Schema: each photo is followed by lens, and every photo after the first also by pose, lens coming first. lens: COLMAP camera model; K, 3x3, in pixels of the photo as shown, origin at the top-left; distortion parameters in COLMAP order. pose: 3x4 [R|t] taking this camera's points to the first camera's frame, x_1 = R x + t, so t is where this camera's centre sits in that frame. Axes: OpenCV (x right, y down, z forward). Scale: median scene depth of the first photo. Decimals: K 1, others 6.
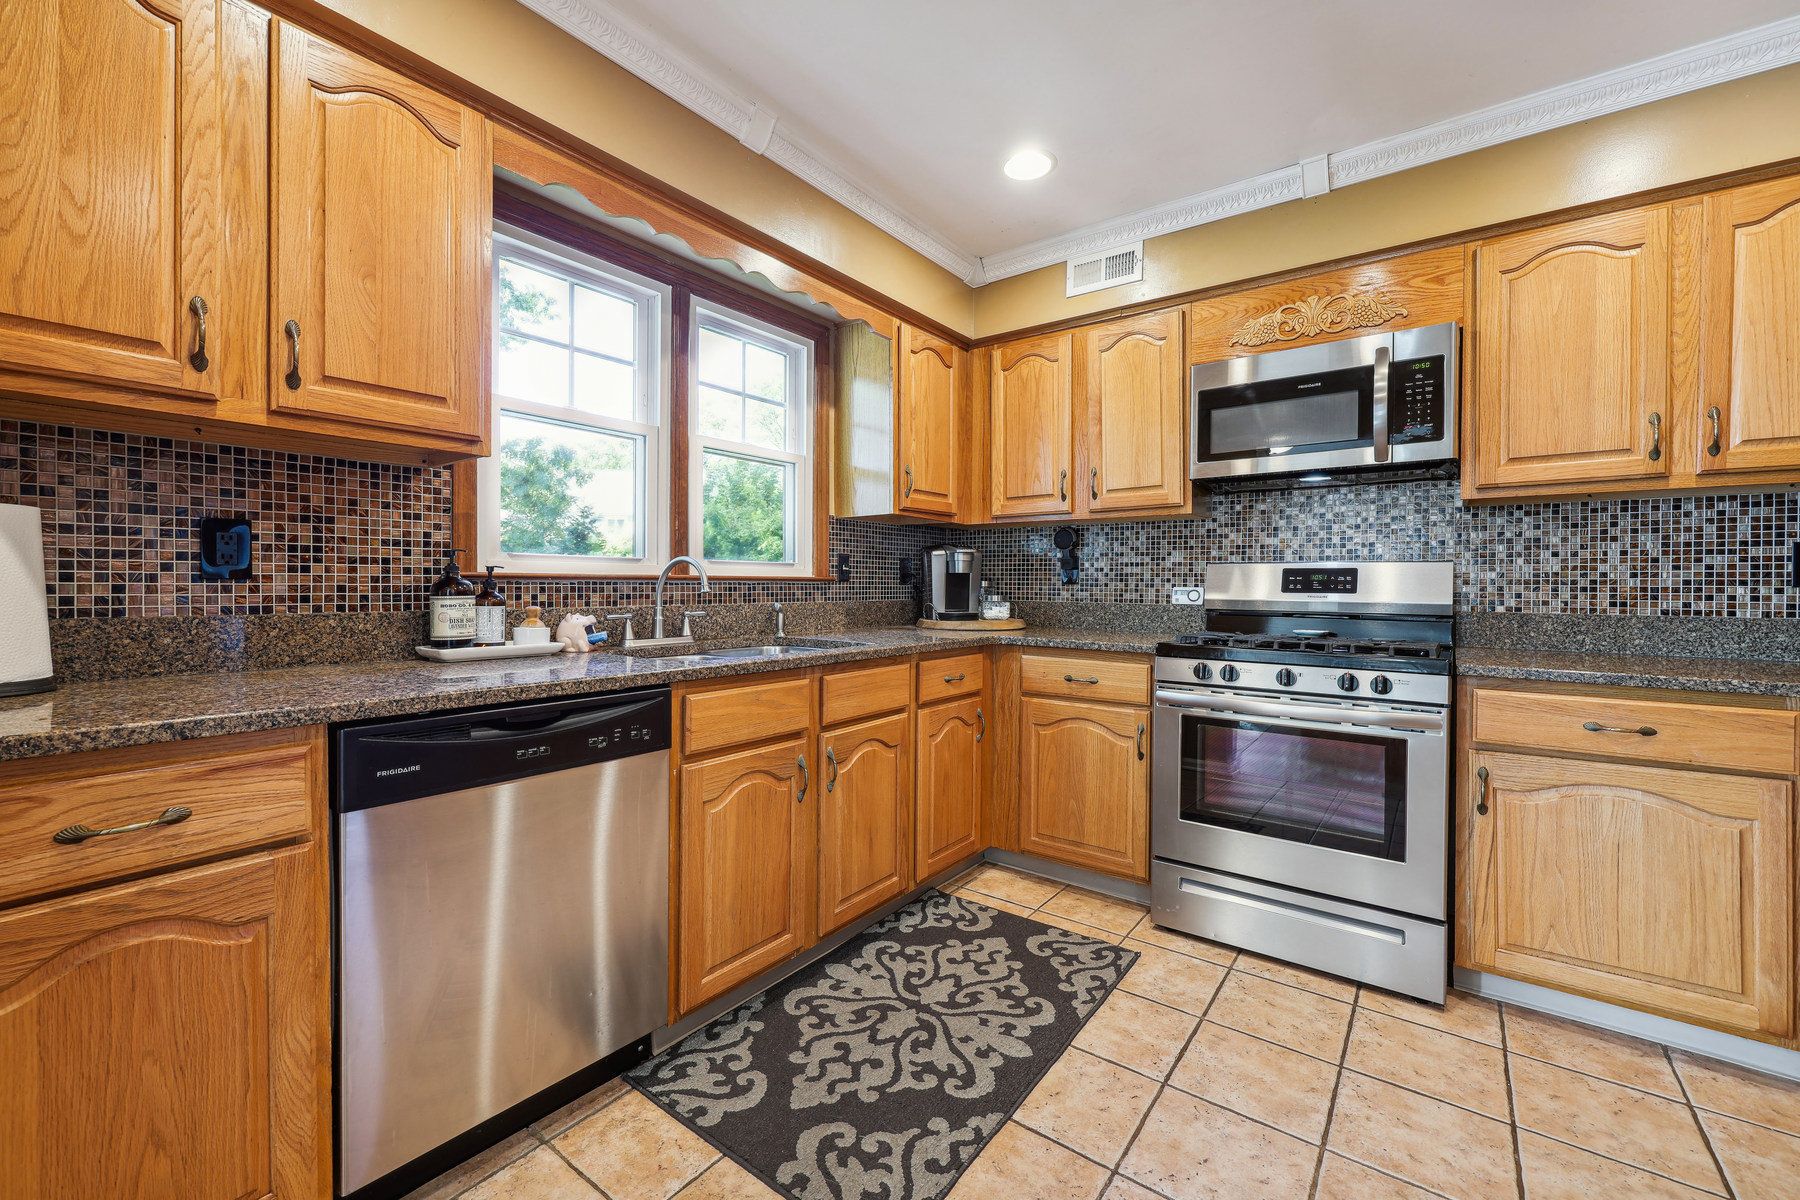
lens RADIAL K [[738.9, 0, 906.4], [0, 738.9, 587.7], [0, 0, 1]] dist [0.001072, 0.000180]
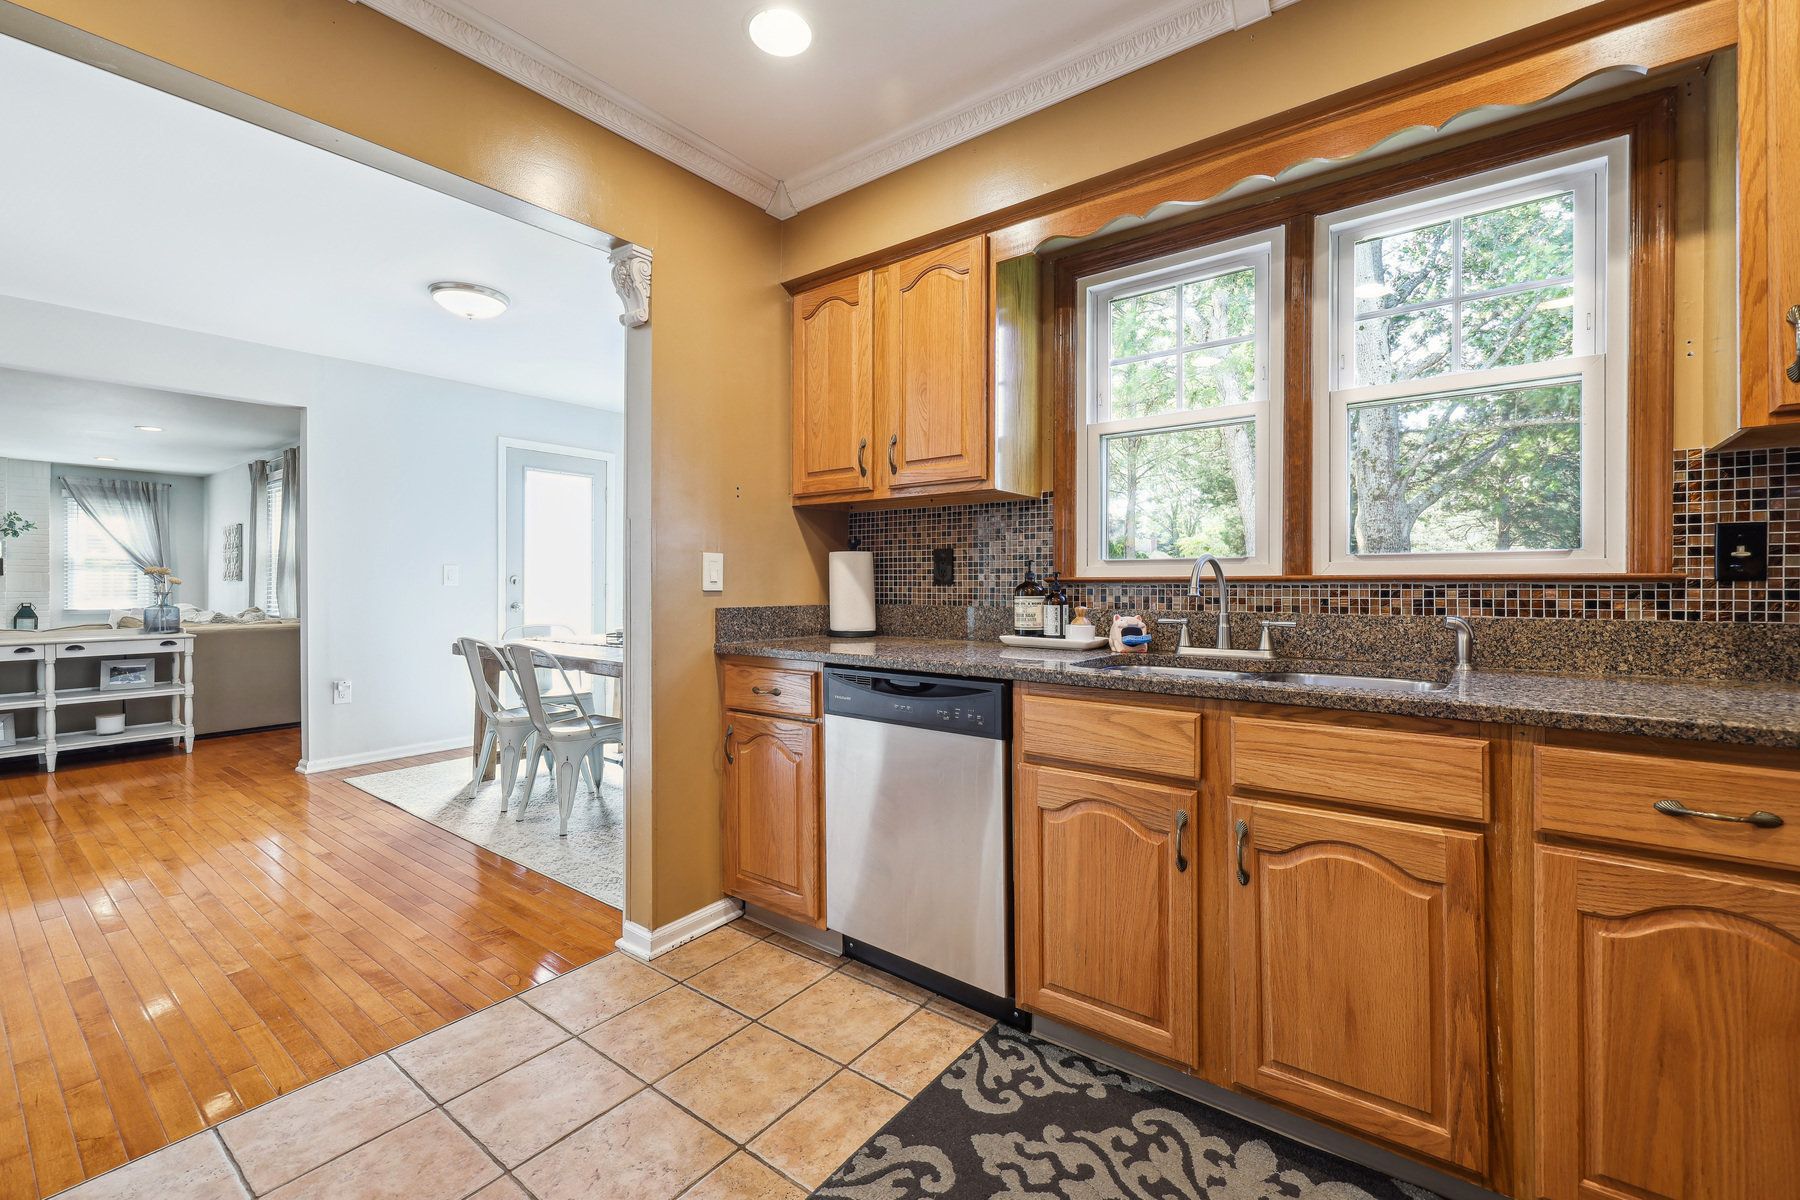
lens RADIAL K [[738.9, 0, 877.1], [0, 738.9, 580.7], [0, 0, 1]] dist [0.001072, 0.000180]
pose [[-0.019251, -0.008527, -0.999778, 0.604451], [-0.004445, 0.999954, -0.008443, -0.003382], [0.999805, 0.004281, -0.019288, 0.668276]]
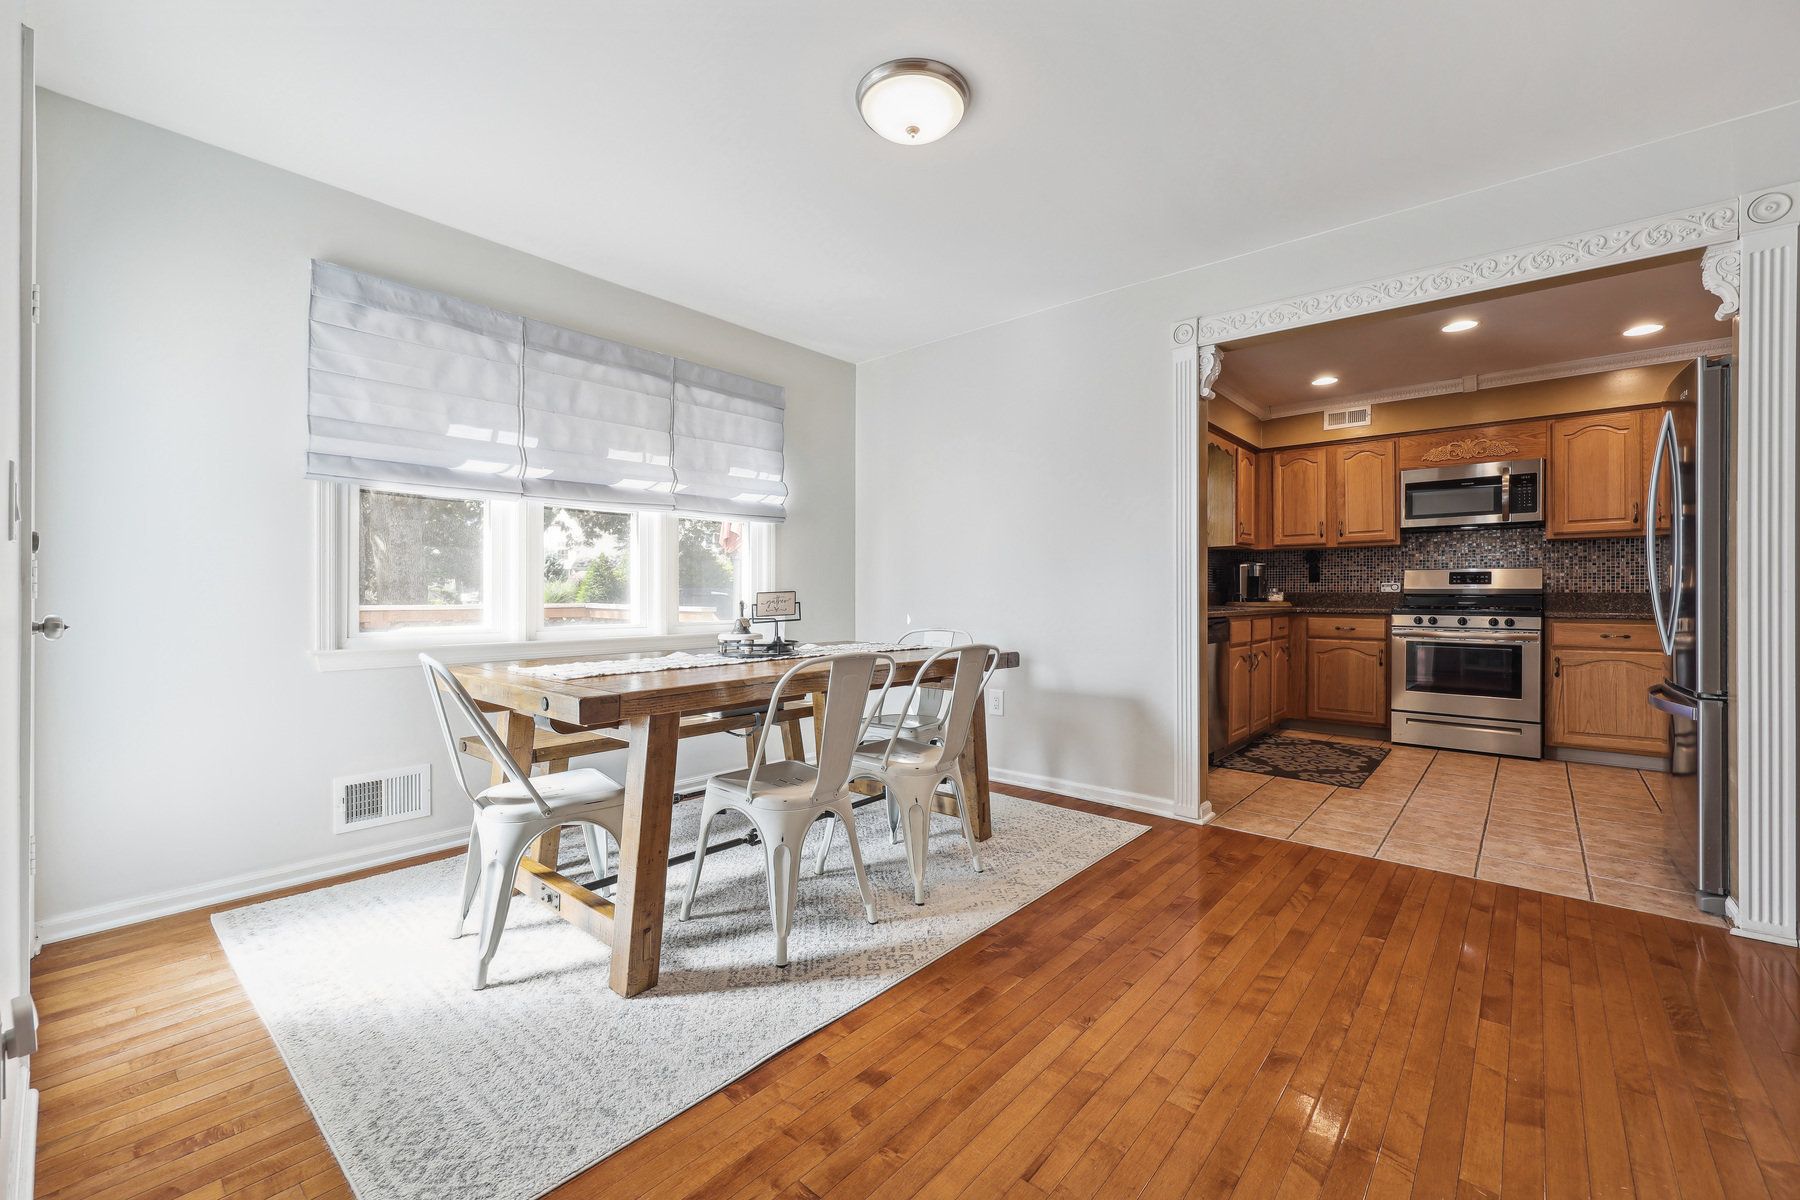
lens RADIAL K [[738.9, 0, 903.2], [0, 738.9, 592.3], [0, 0, 1]] dist [0.001072, 0.000180]
pose [[0.997422, -0.004062, -0.071643, -1.068637], [0.003489, 0.999961, -0.008118, 0.051060], [0.071673, 0.007847, 0.997397, -1.421852]]
